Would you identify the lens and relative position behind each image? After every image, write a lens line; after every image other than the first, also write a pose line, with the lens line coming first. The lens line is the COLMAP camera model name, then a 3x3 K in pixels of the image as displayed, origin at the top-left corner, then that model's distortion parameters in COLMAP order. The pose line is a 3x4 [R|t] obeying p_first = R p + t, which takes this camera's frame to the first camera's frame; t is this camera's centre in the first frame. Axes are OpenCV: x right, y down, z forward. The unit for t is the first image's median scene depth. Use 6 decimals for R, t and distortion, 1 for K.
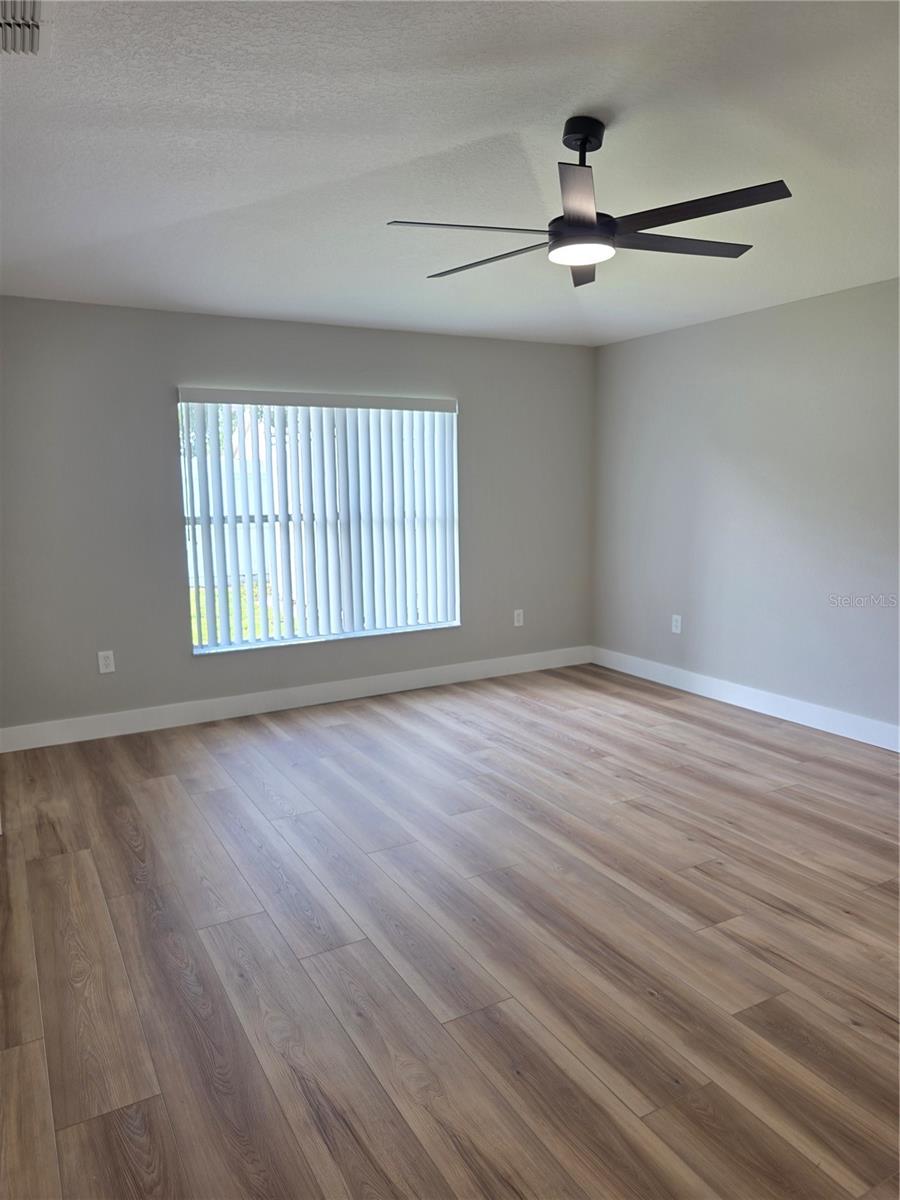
lens RADIAL K [[810.5, 0, 444.1], [0, 810.5, 593.9], [0, 0, 1]] dist [0.045365, -0.028373]
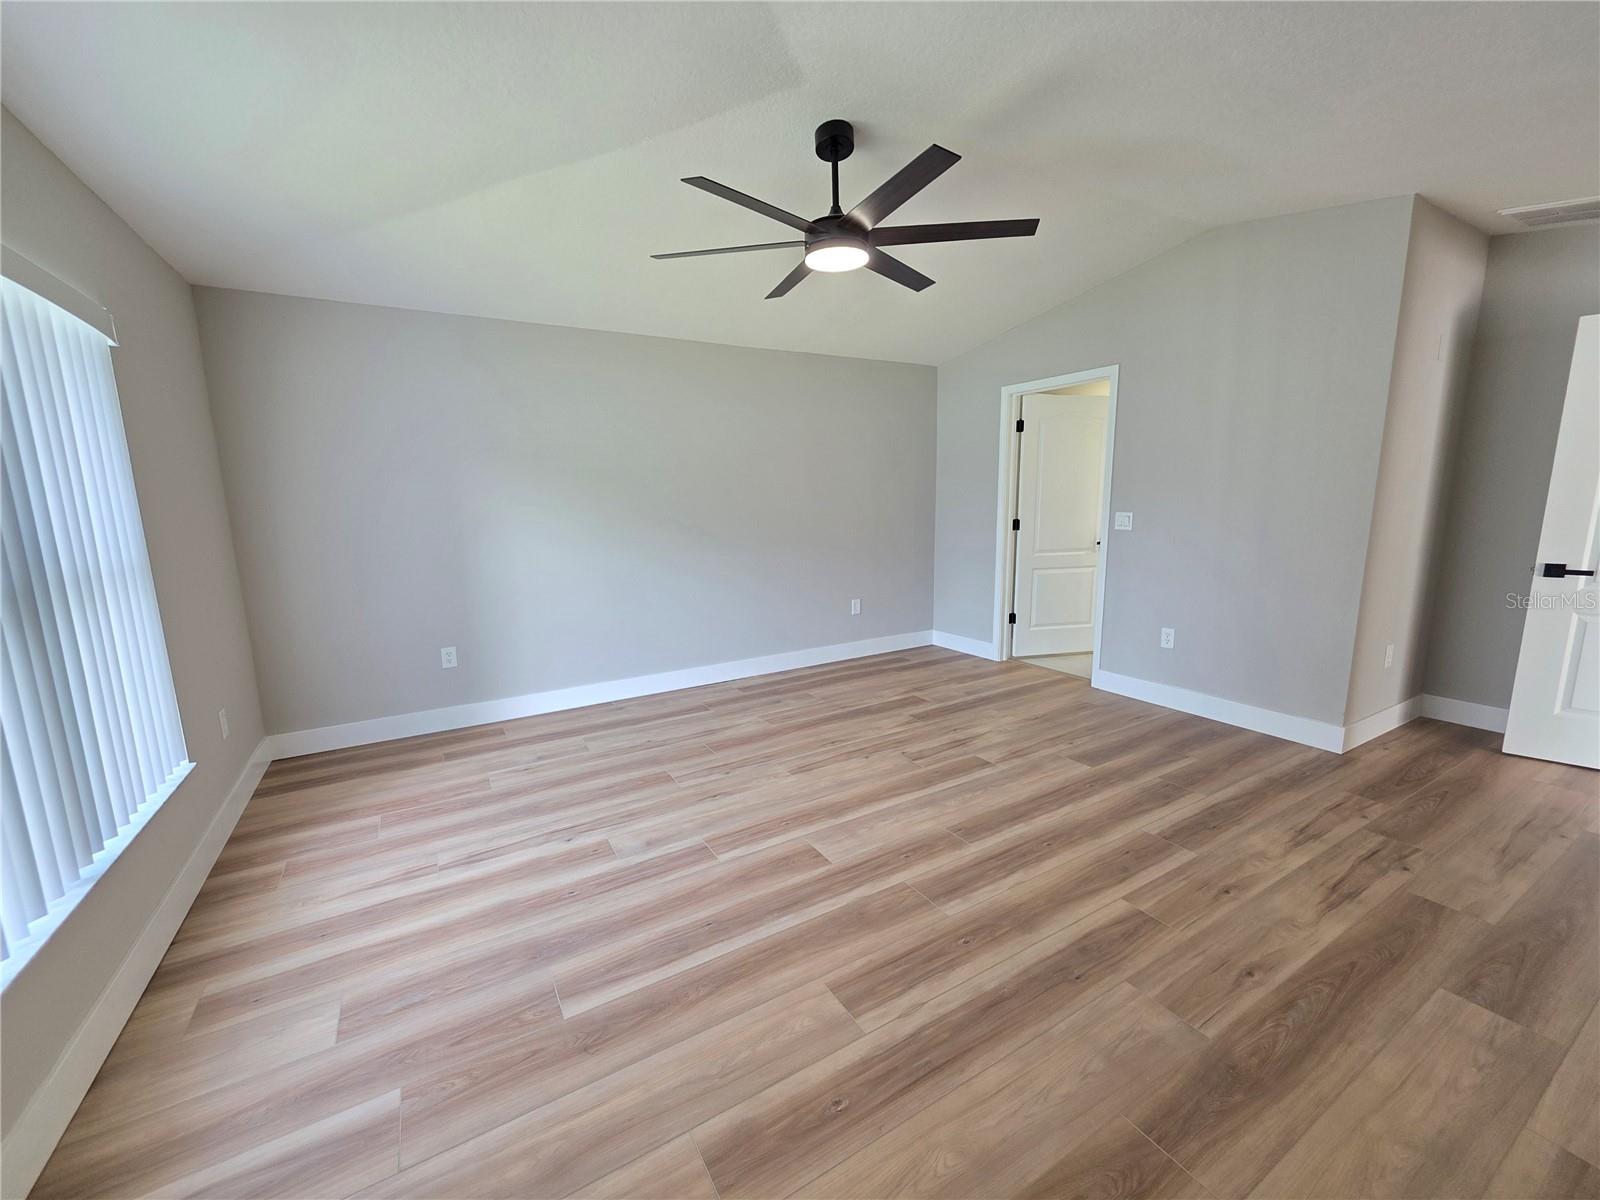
lens RADIAL K [[644.3, 0, 789.4], [0, 644.3, 607.0], [0, 0, 1]] dist [0.001903, -0.000615]
pose [[-0.019262, -0.158714, 0.987137, -0.582637], [0.157202, 0.974559, 0.159759, -0.101170], [-0.987379, 0.158257, 0.006178, 0.930671]]
